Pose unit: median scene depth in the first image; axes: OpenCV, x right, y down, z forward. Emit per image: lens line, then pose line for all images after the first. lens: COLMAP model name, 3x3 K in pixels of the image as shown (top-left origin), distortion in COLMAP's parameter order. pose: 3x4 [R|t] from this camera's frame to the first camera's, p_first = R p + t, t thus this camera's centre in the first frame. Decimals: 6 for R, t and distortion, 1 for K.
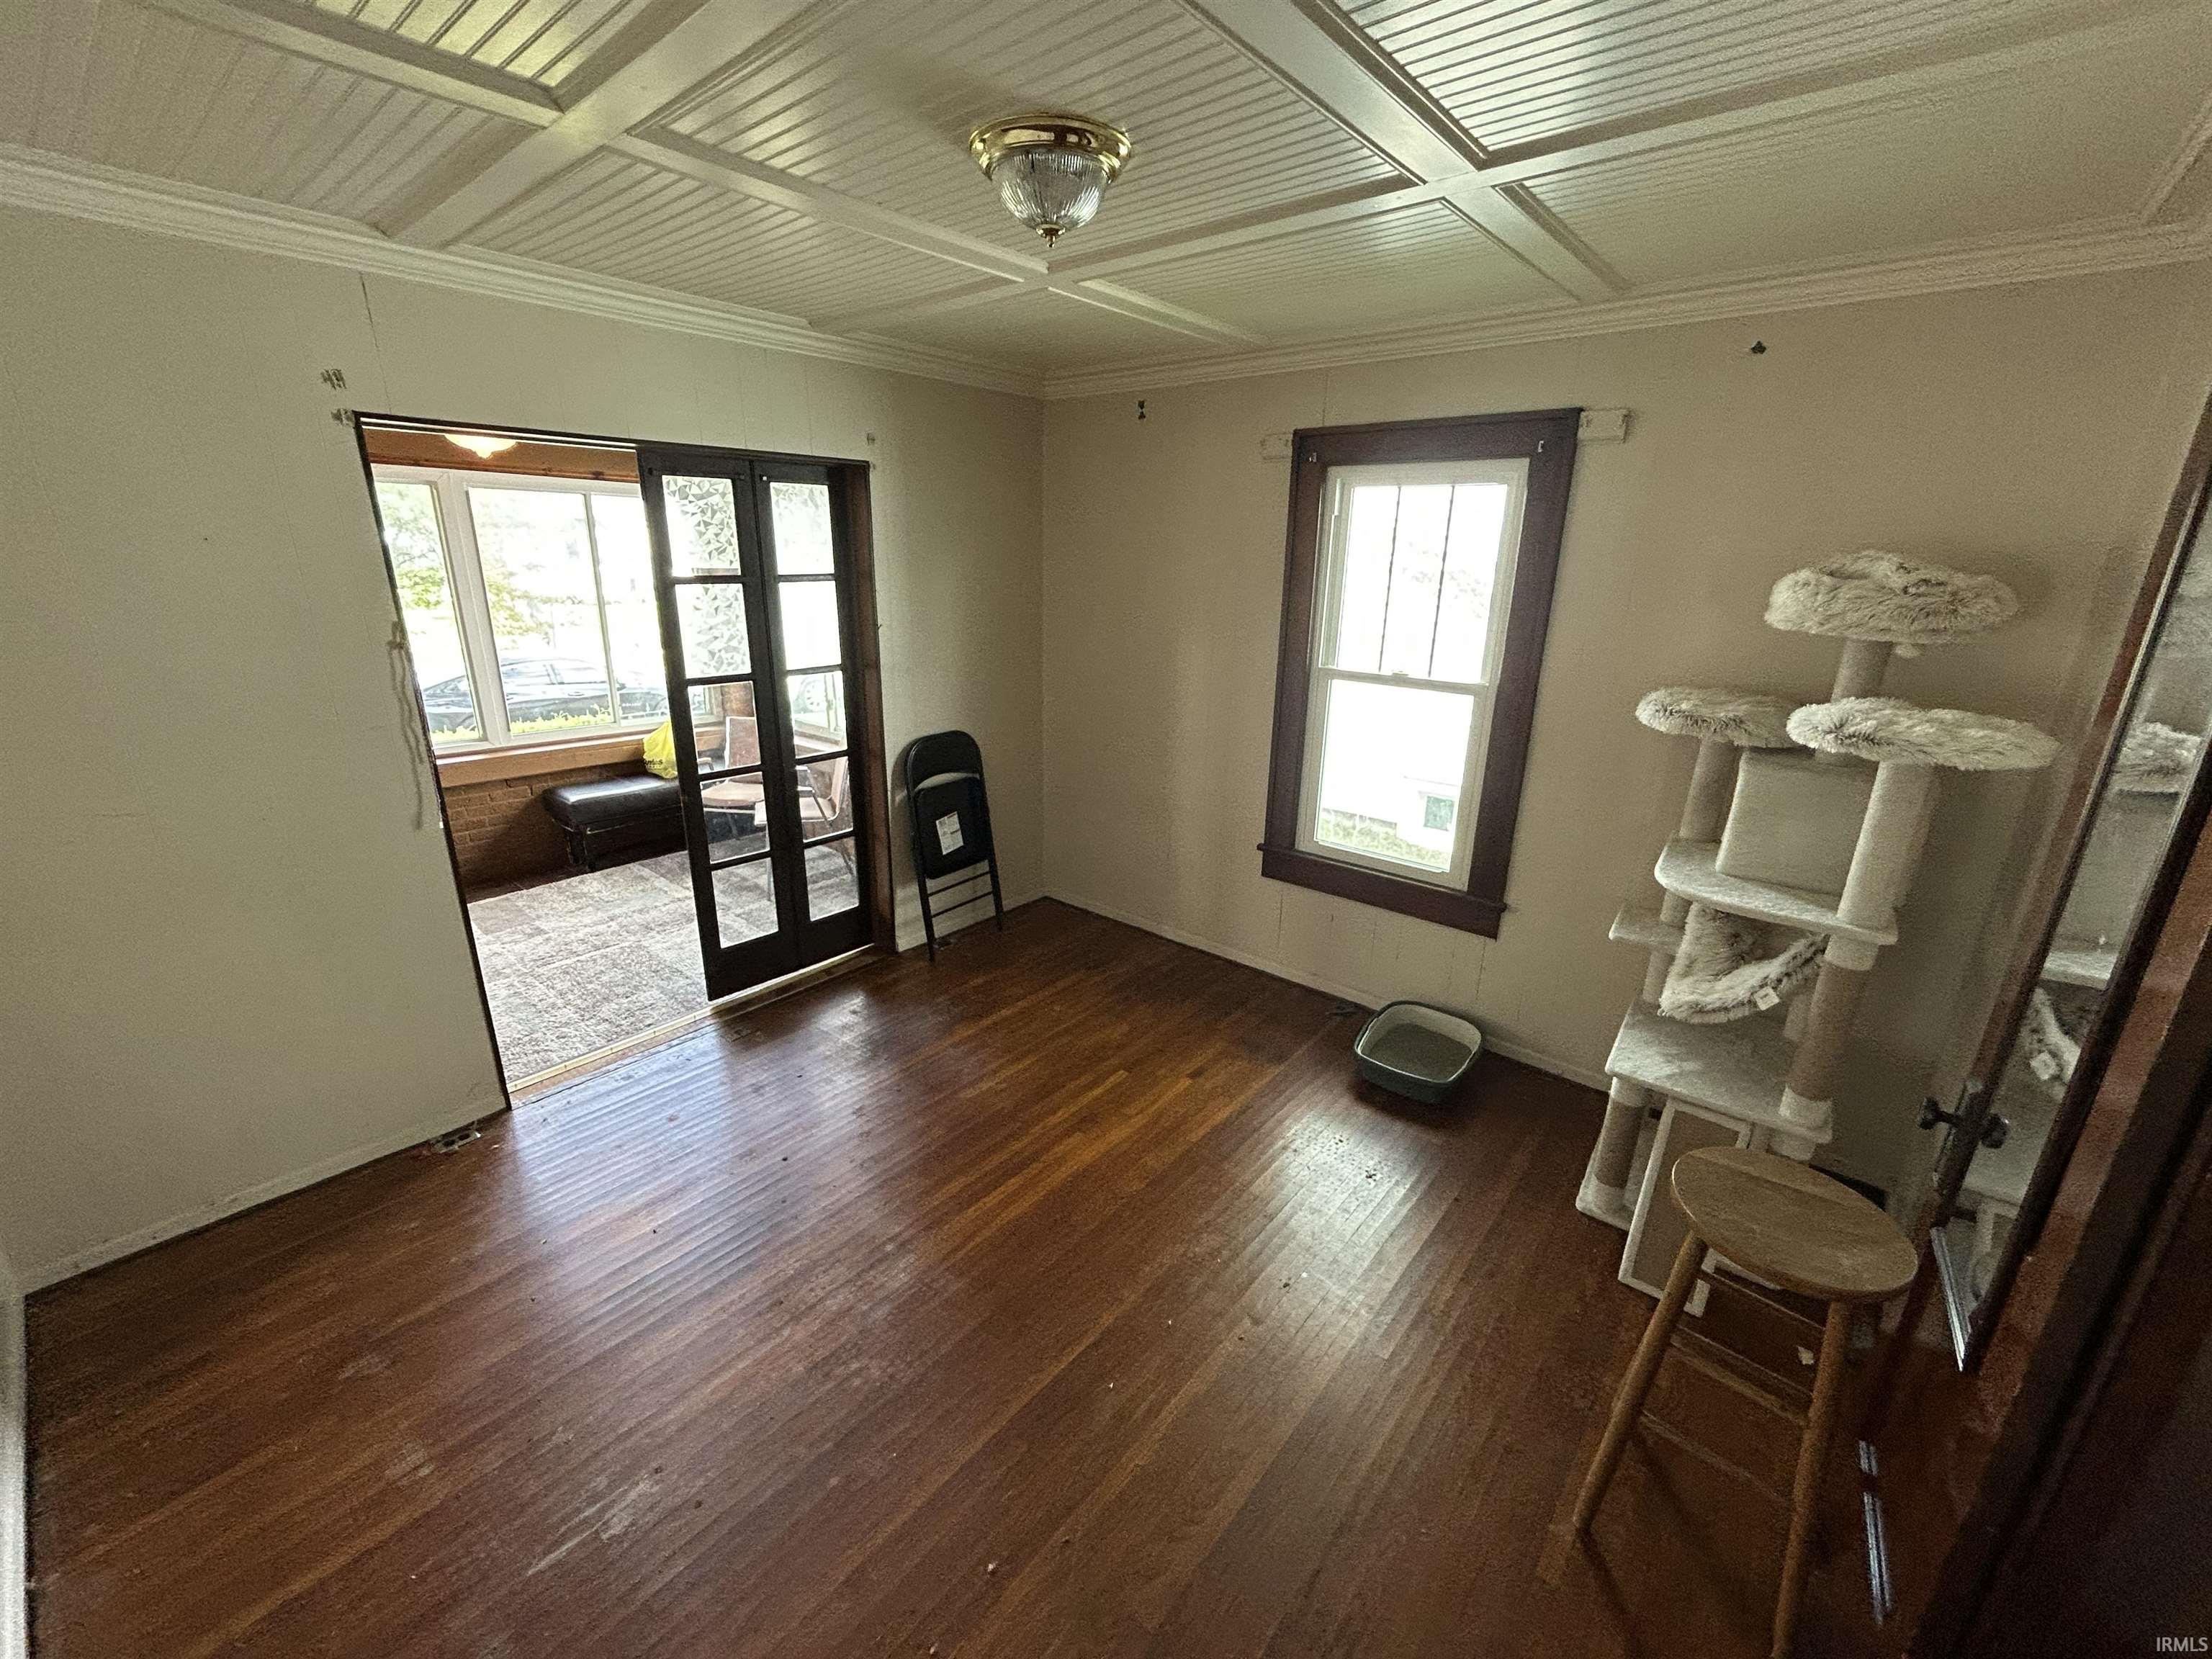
lens RADIAL K [[902.3, 0, 1107.4], [0, 902.3, 831.3], [0, 0, 1]] dist [0.000730, 0.000943]
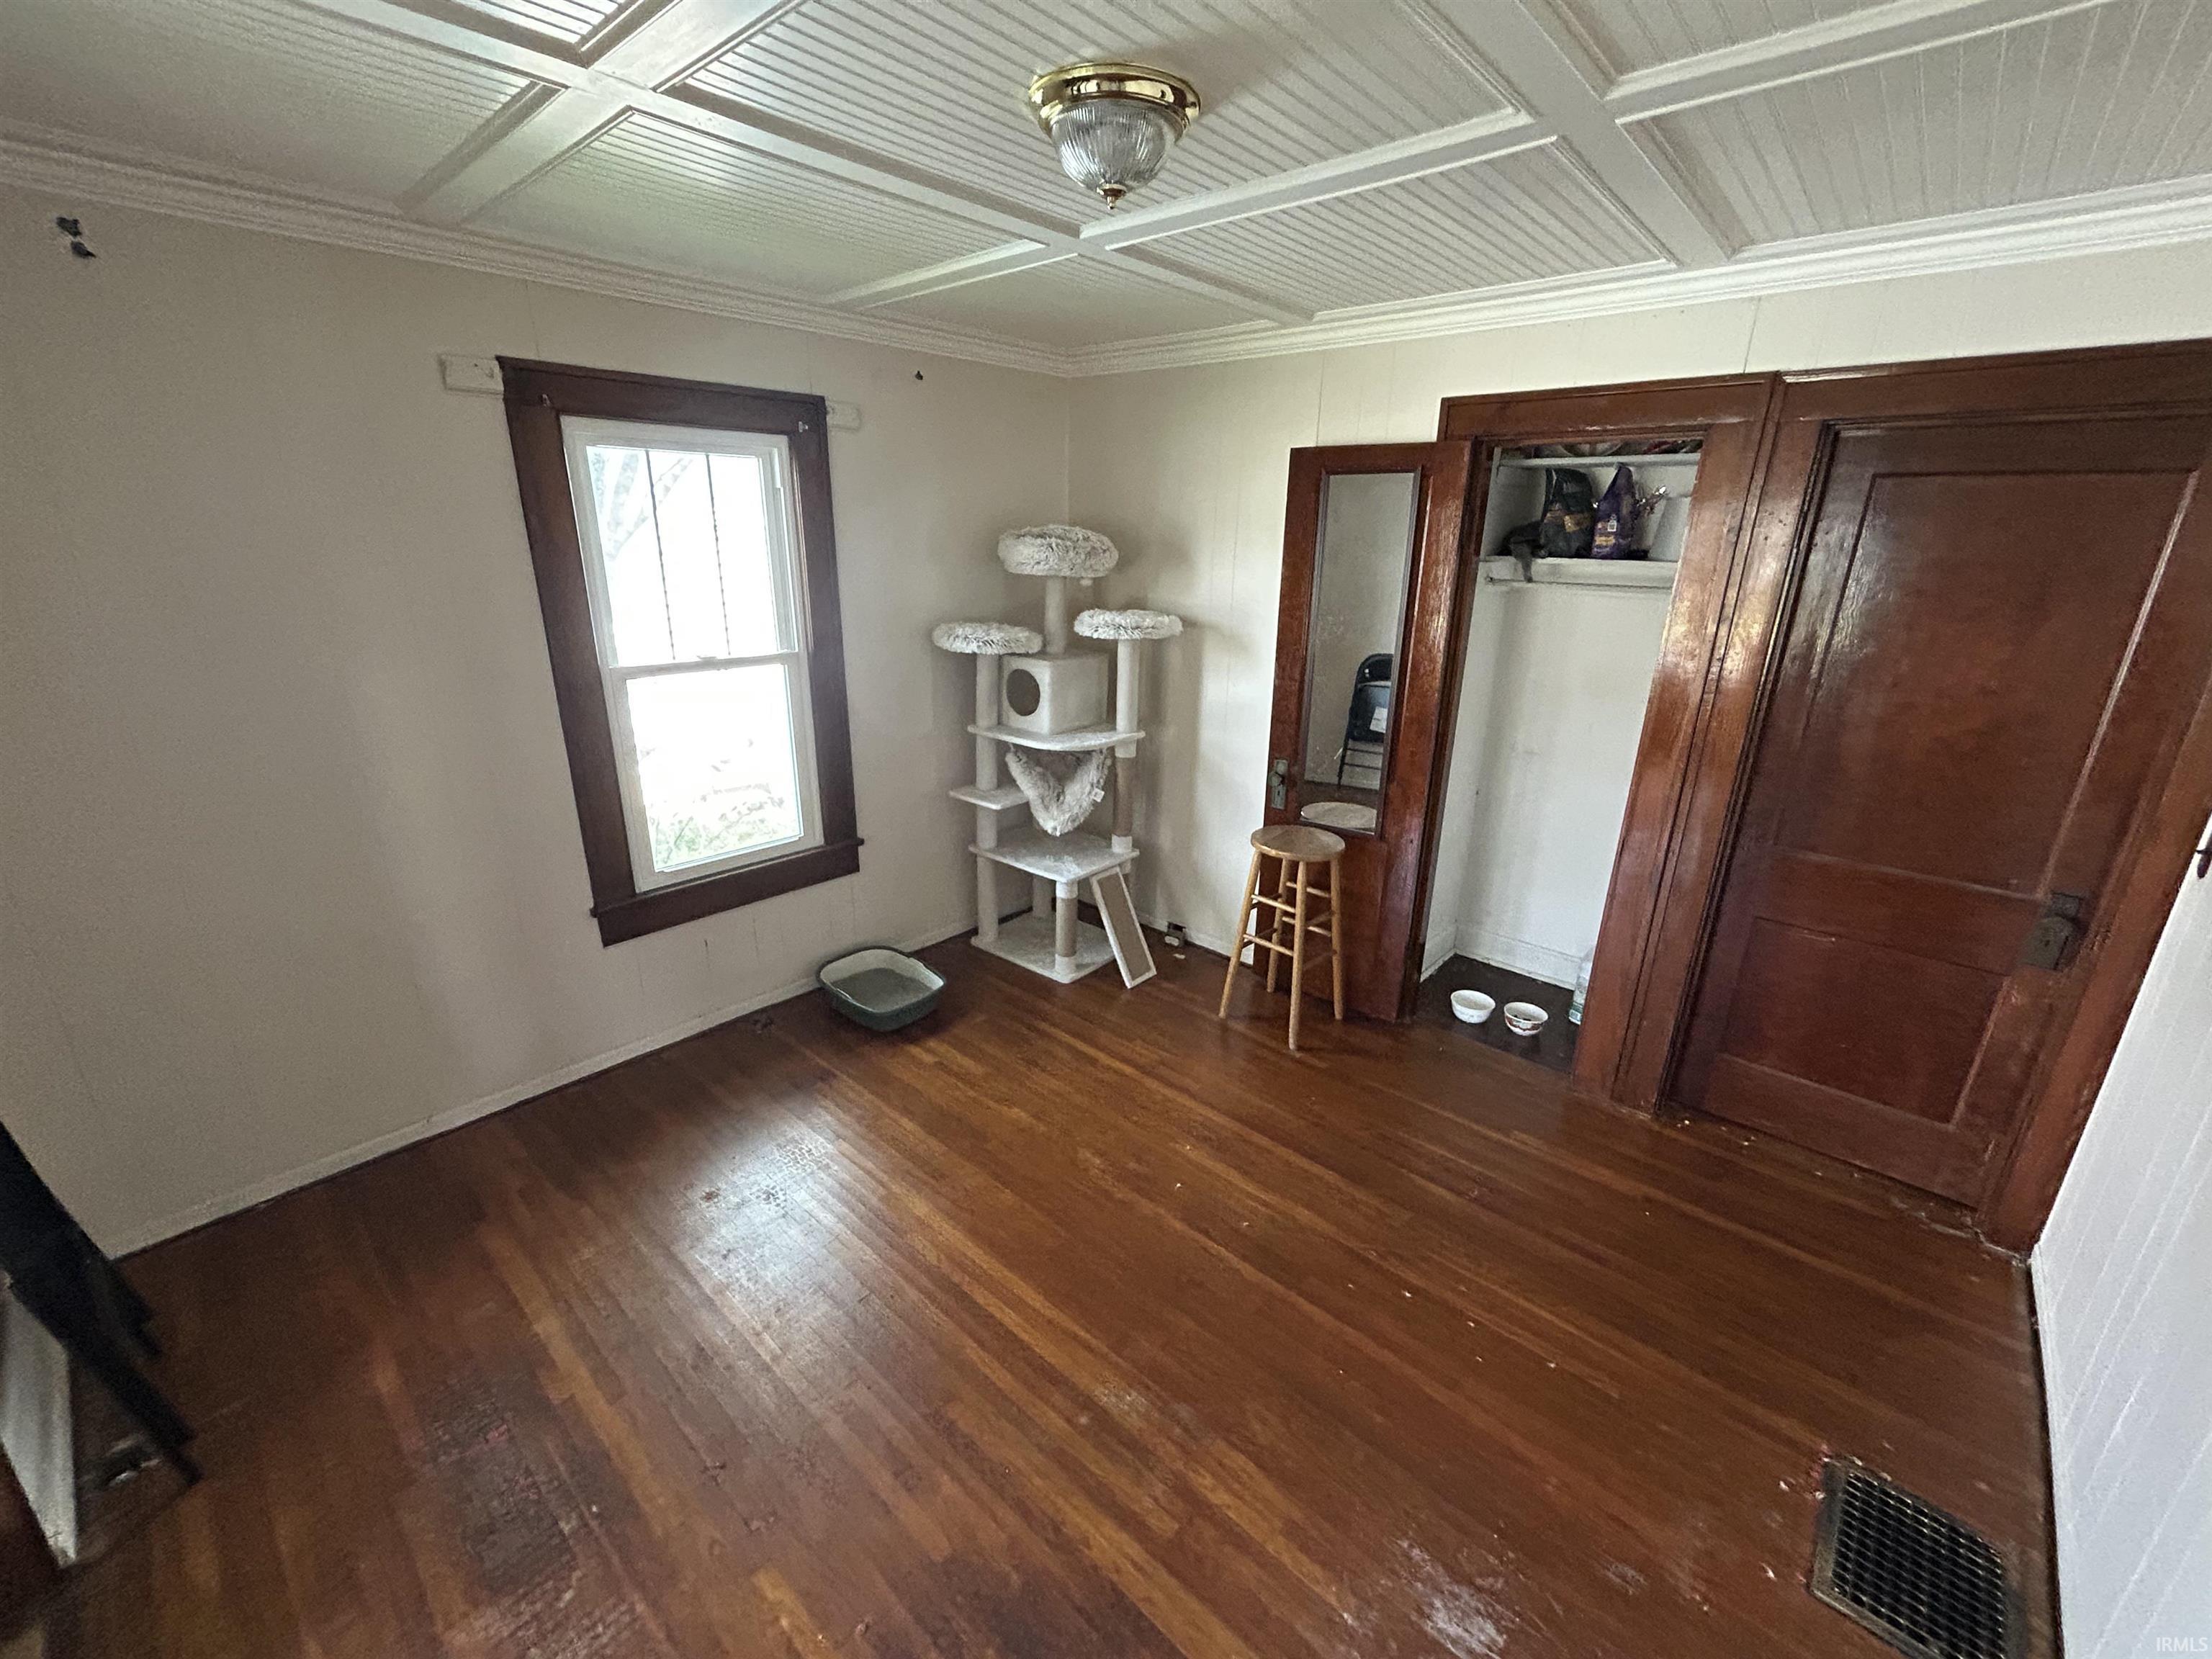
lens RADIAL K [[902.3, 0, 1108.4], [0, 902.3, 827.5], [0, 0, 1]] dist [0.000730, 0.000943]
pose [[0.032860, -0.331976, 0.942715, -0.596789], [0.284454, 0.907323, 0.309598, -0.187768], [-0.958126, 0.257986, 0.124247, 0.542562]]
